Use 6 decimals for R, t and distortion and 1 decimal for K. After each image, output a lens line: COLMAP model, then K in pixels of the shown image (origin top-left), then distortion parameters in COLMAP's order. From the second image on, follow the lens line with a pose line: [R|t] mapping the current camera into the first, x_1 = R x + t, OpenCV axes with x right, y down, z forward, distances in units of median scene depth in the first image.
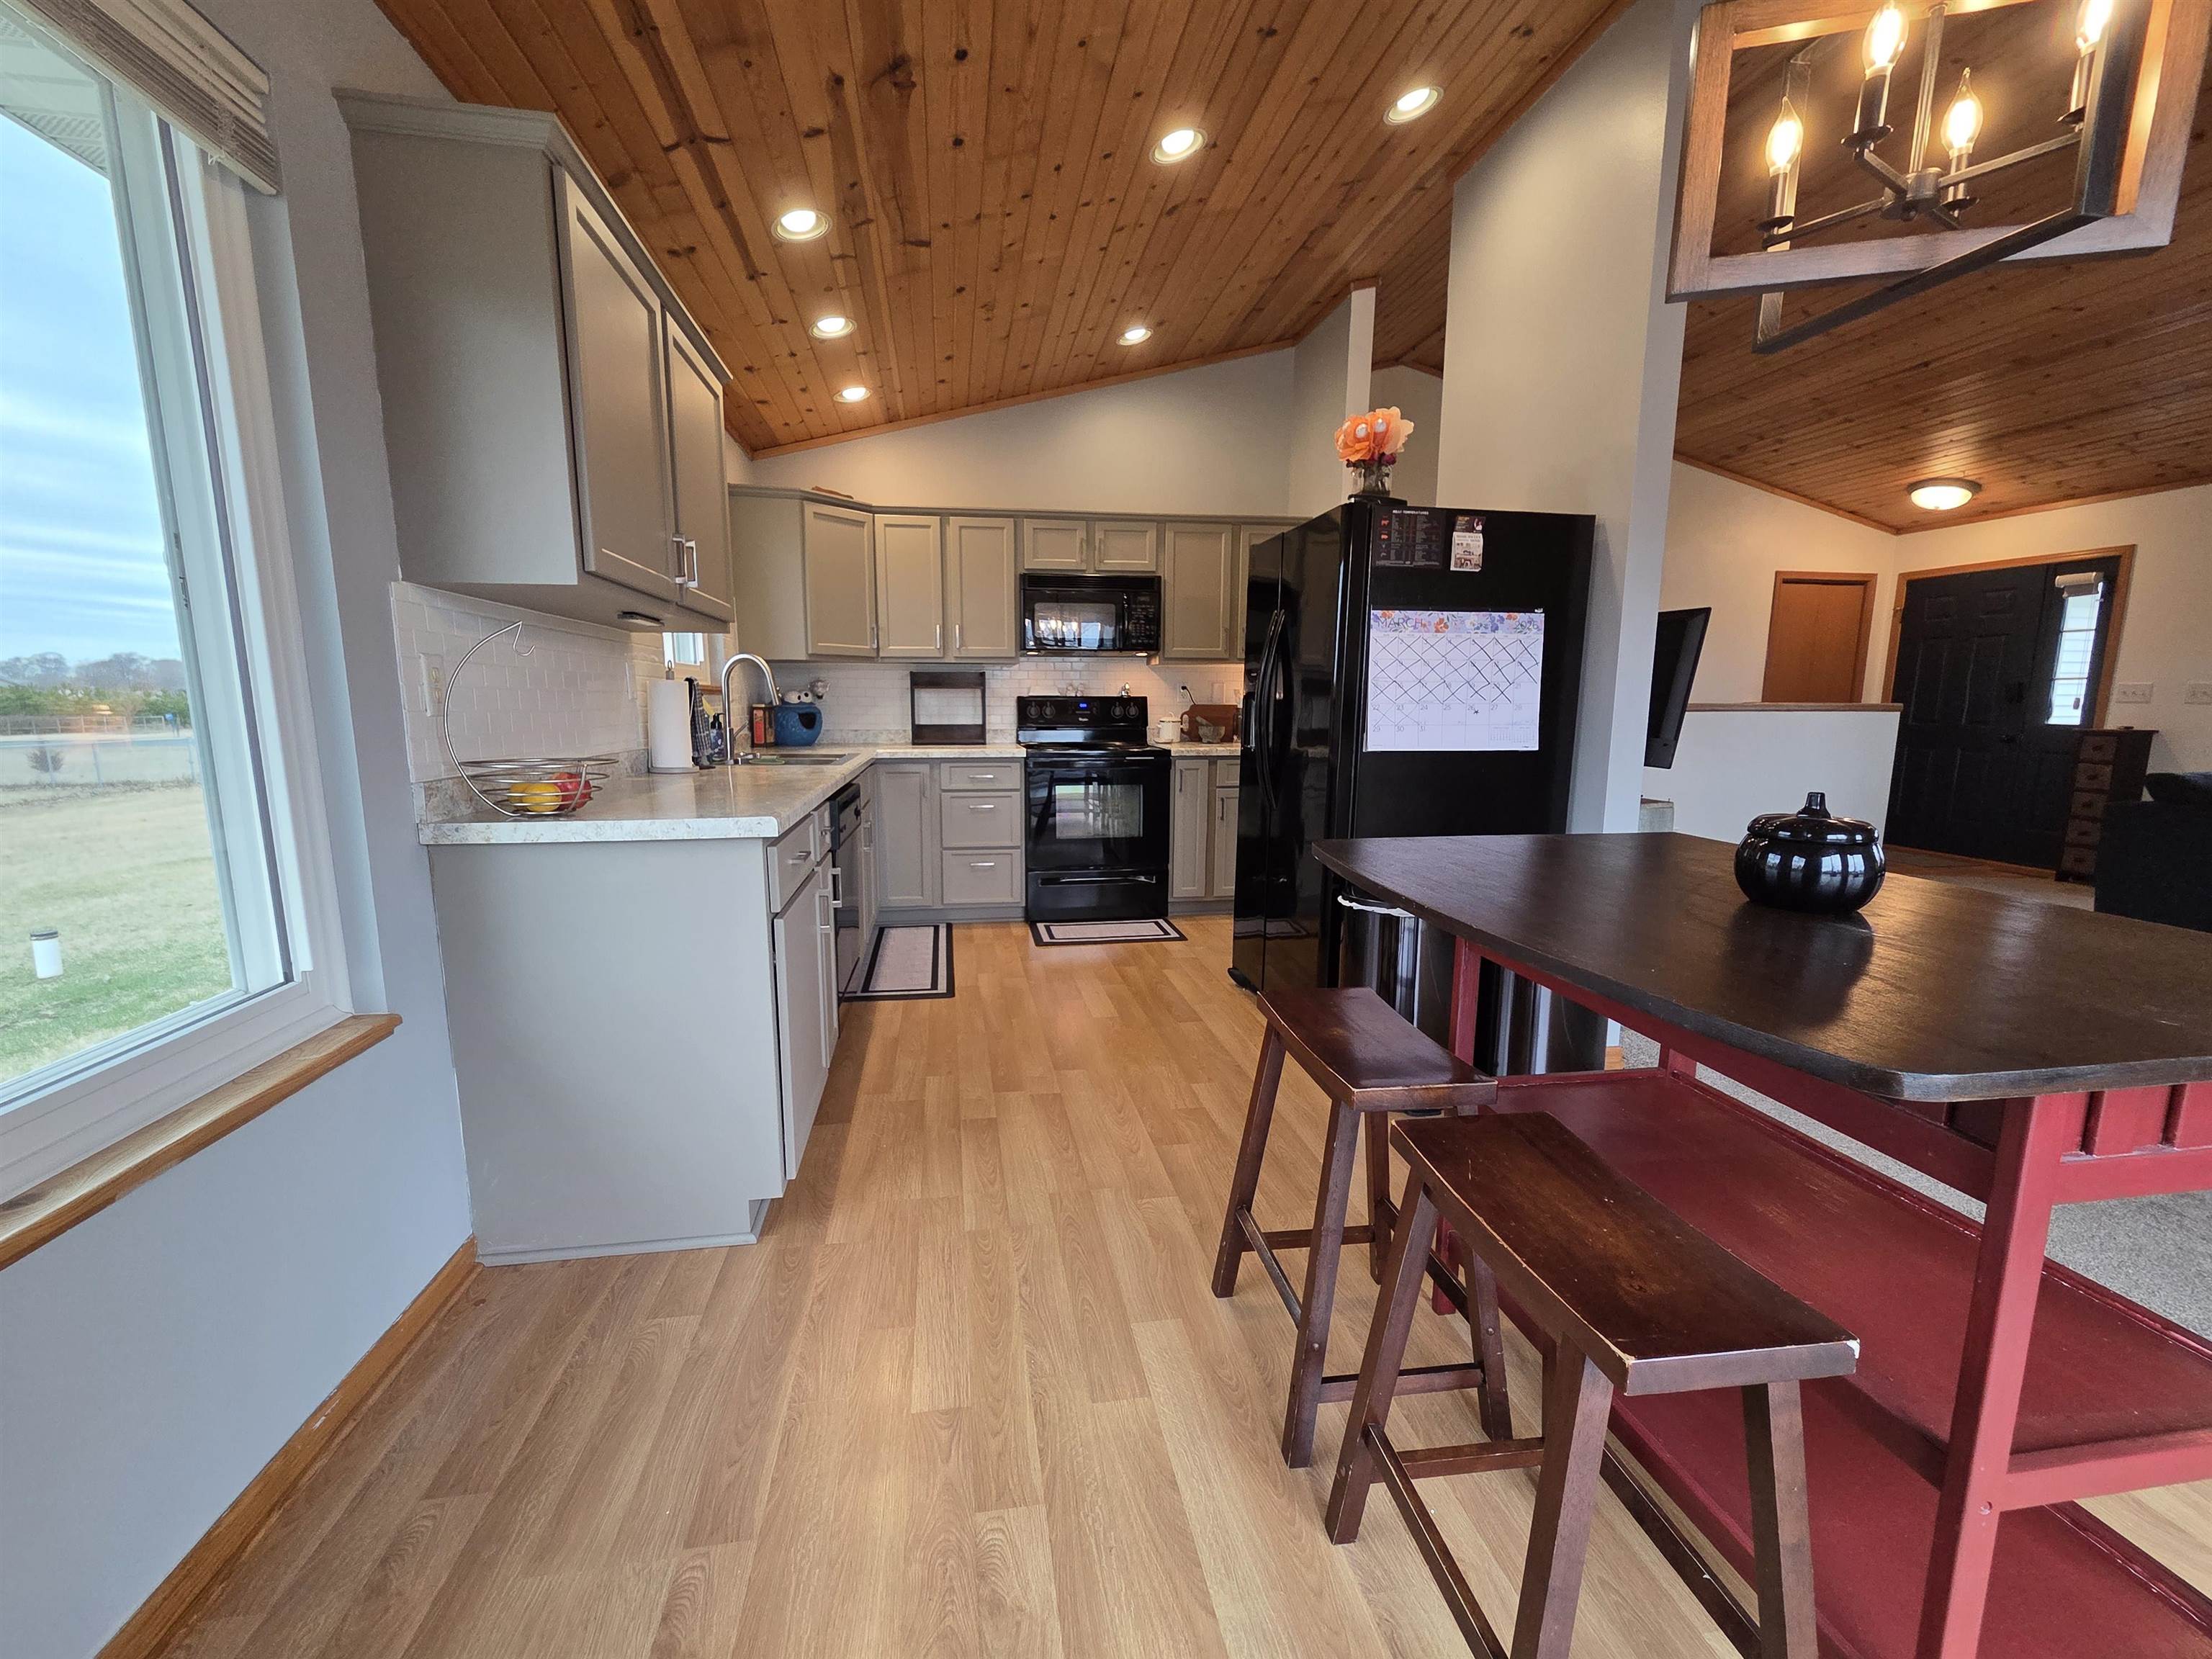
lens RADIAL K [[904.4, 0, 1092.4], [0, 904.4, 837.7], [0, 0, 1]] dist [0.005239, -0.002357]
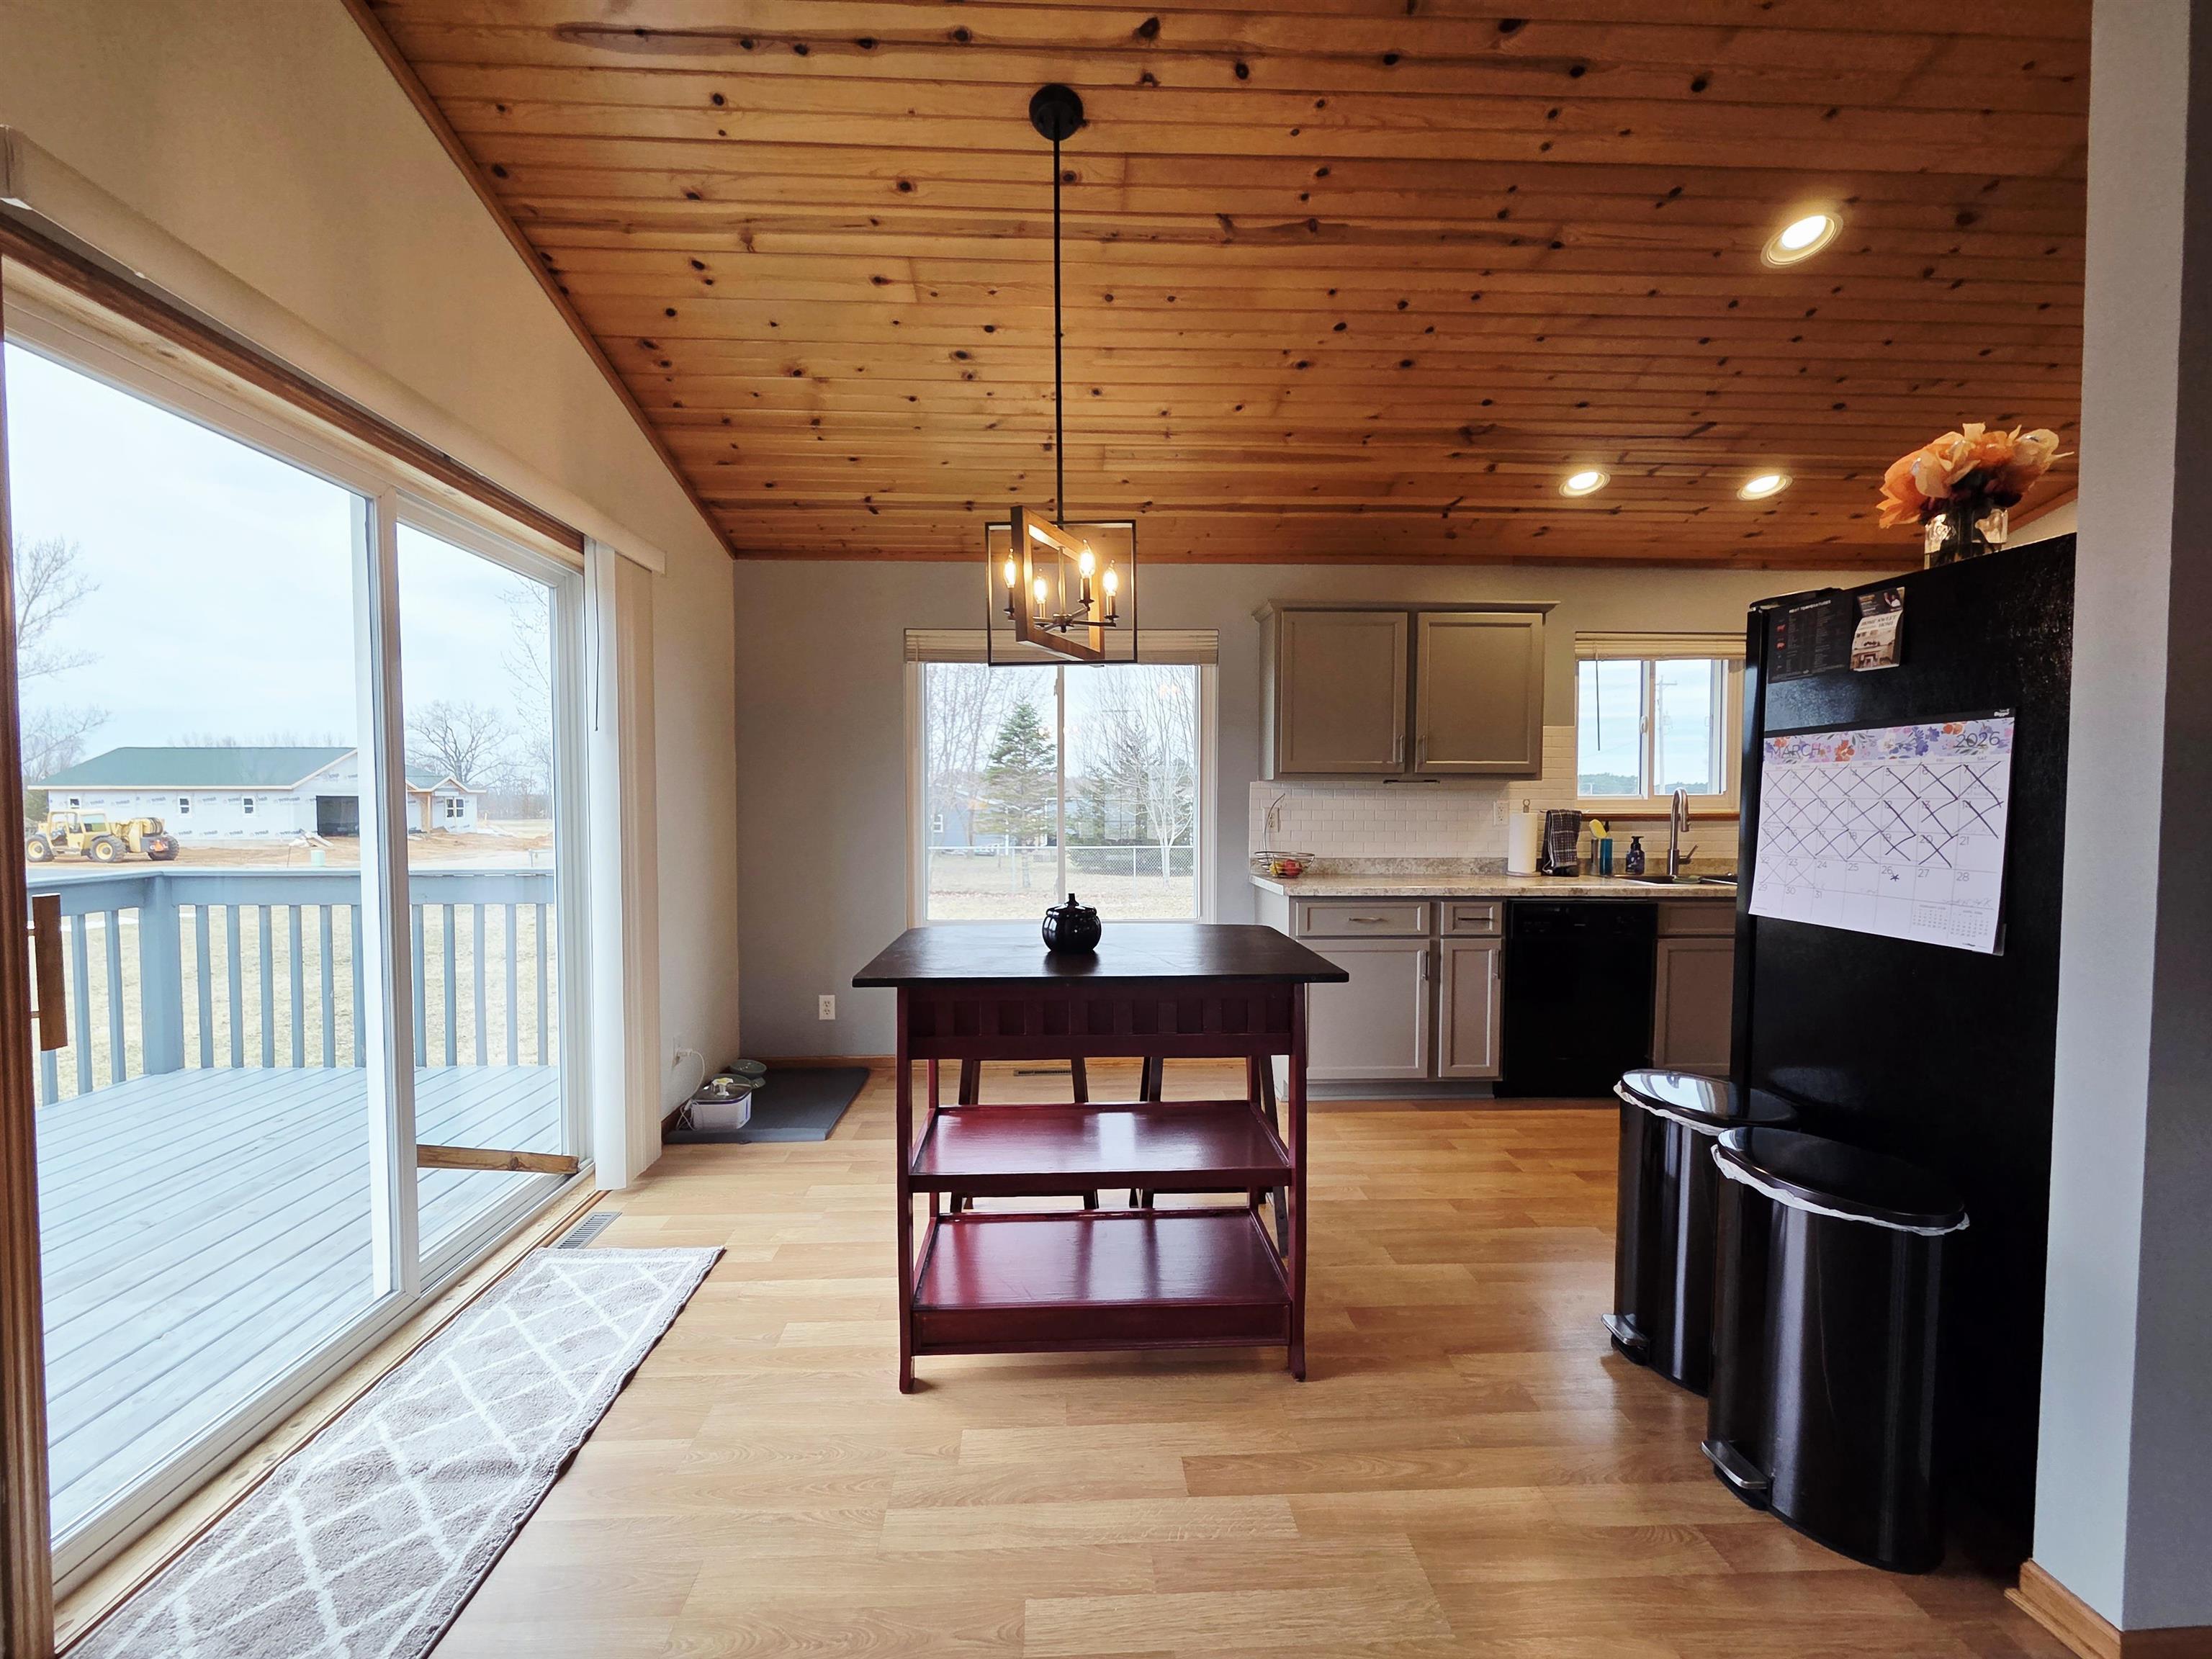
lens RADIAL K [[904.4, 0, 1098.8], [0, 904.4, 837.9], [0, 0, 1]] dist [0.005239, -0.002357]
pose [[-0.104412, 0.037699, -0.993819, 0.551218], [-0.154512, 0.986533, 0.053656, -0.055762], [0.982458, 0.159160, -0.097181, 0.245498]]
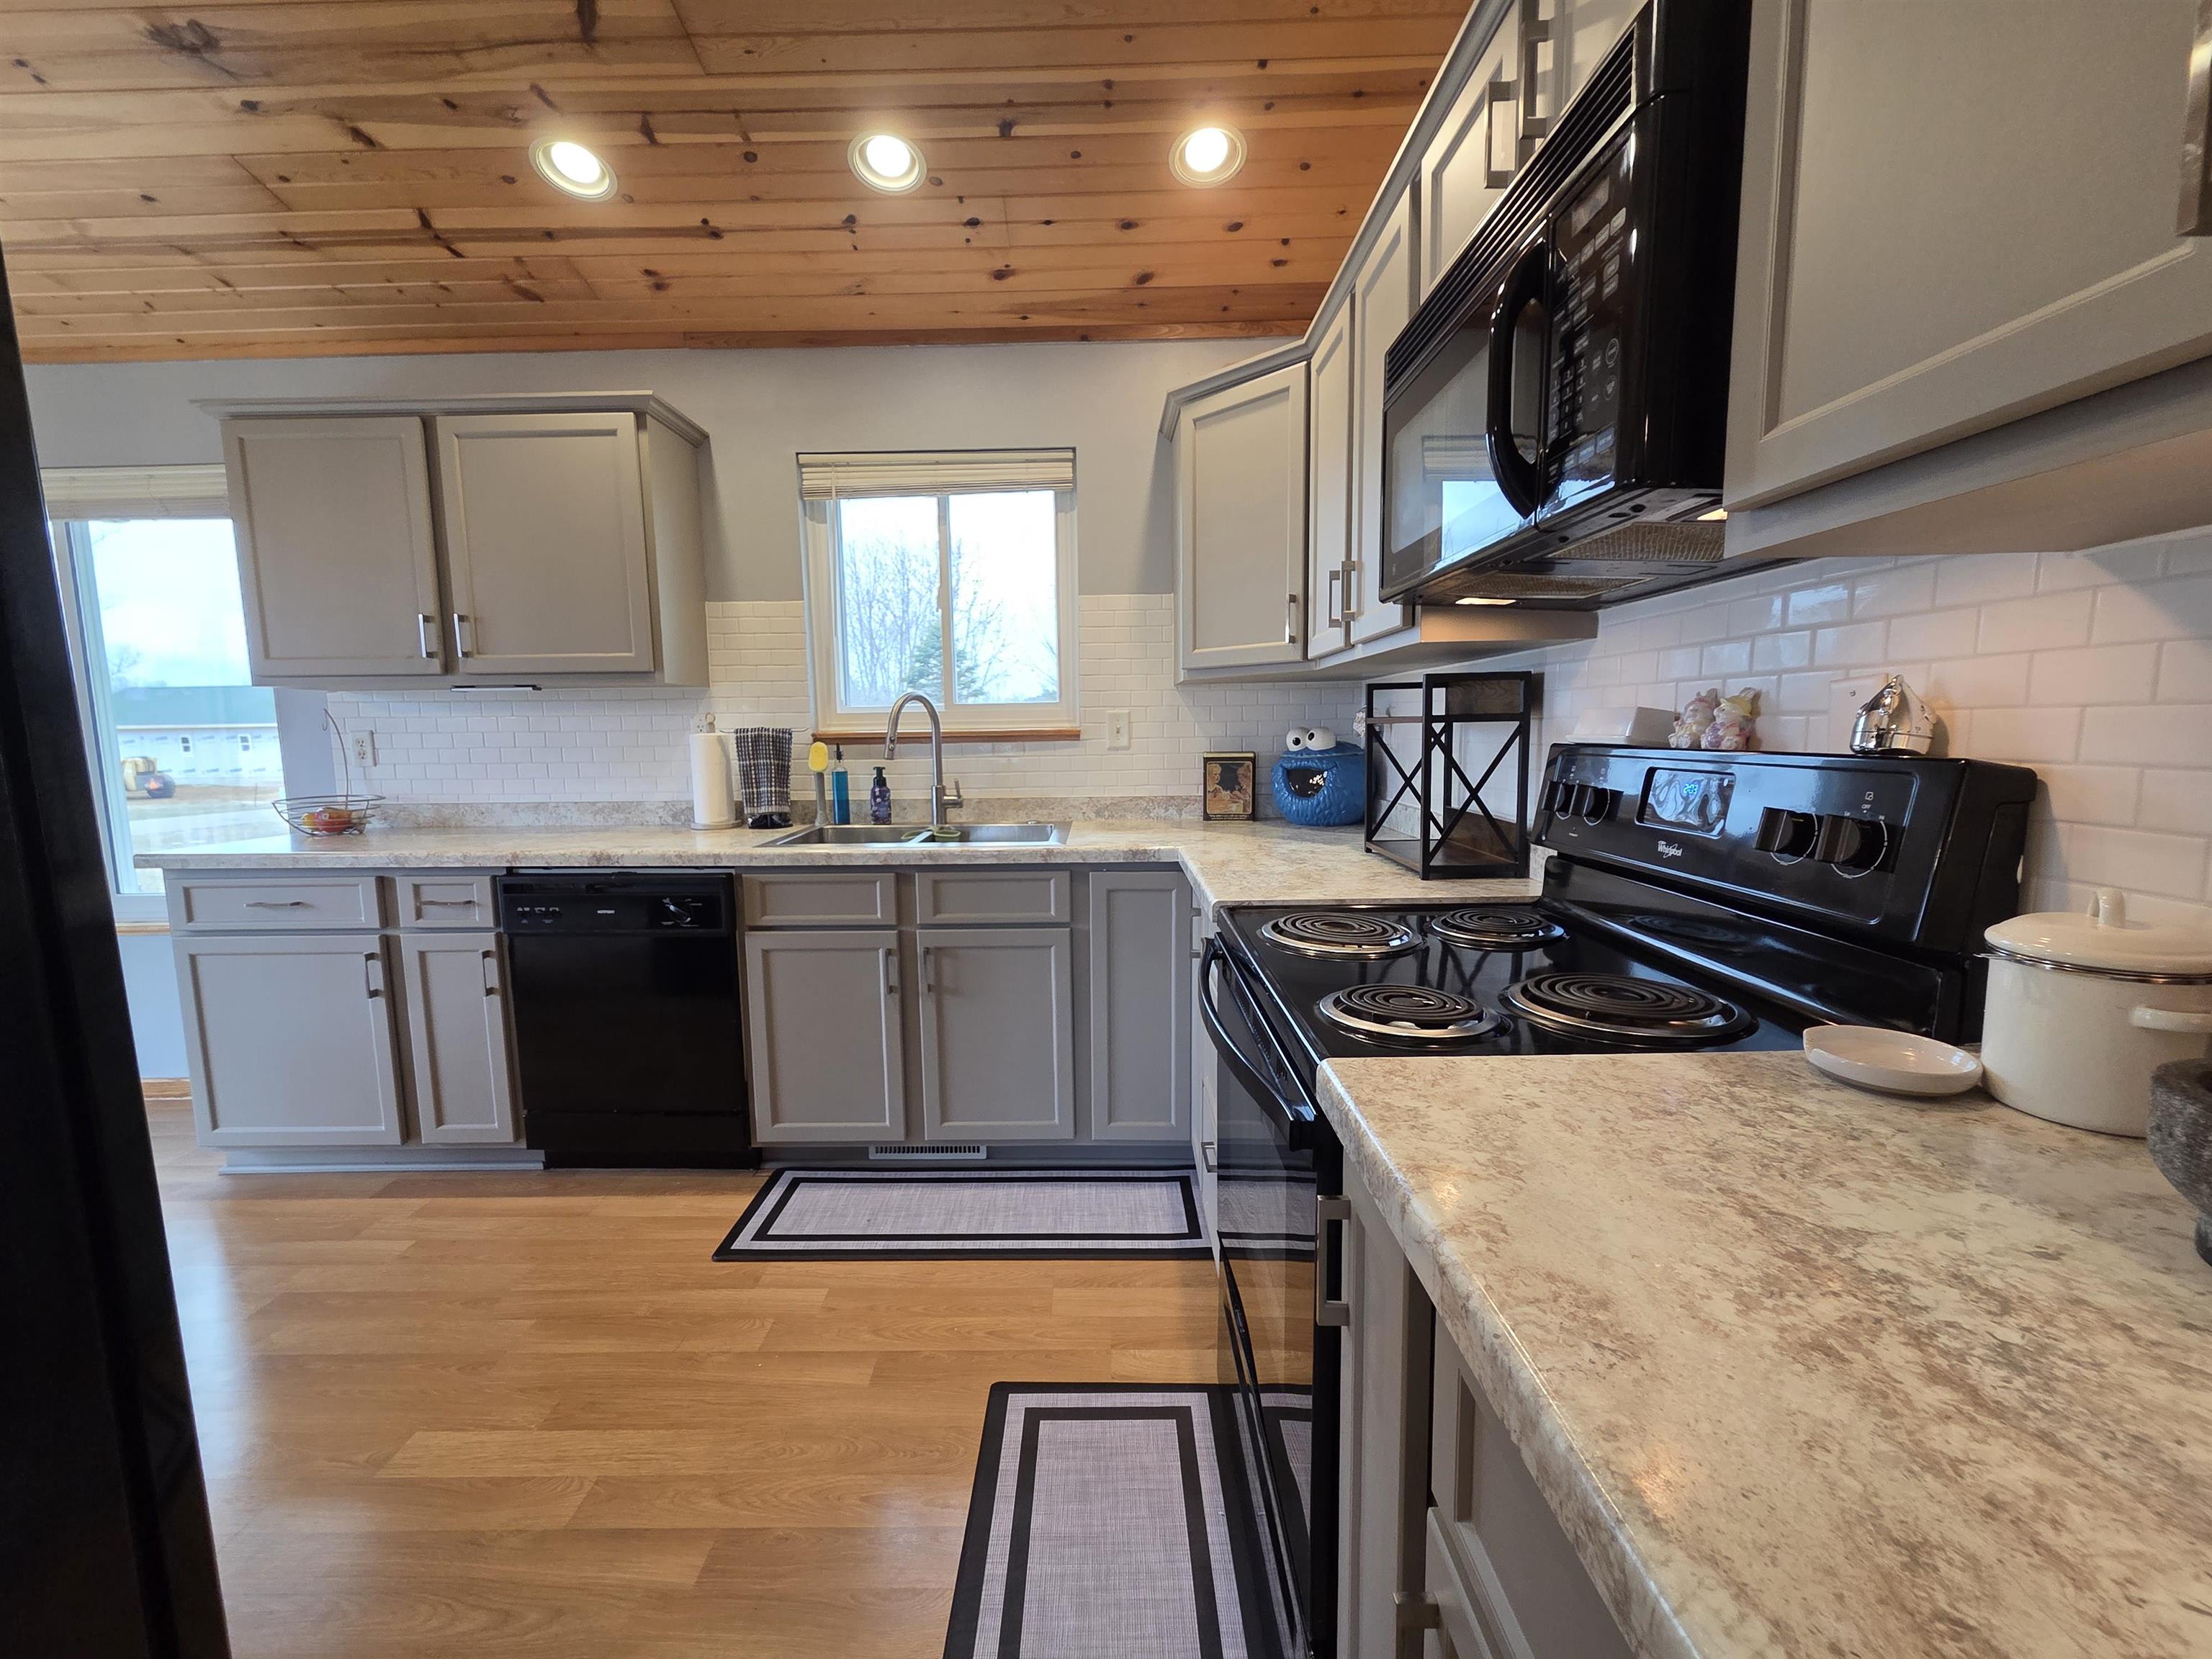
lens RADIAL K [[904.4, 0, 1098.5], [0, 904.4, 837.8], [0, 0, 1]] dist [0.005239, -0.002357]
pose [[-0.156257, 0.117665, -0.980683, 0.225398], [-0.140332, 0.980162, 0.139962, -0.135360], [0.977697, 0.159491, -0.136645, 0.811679]]
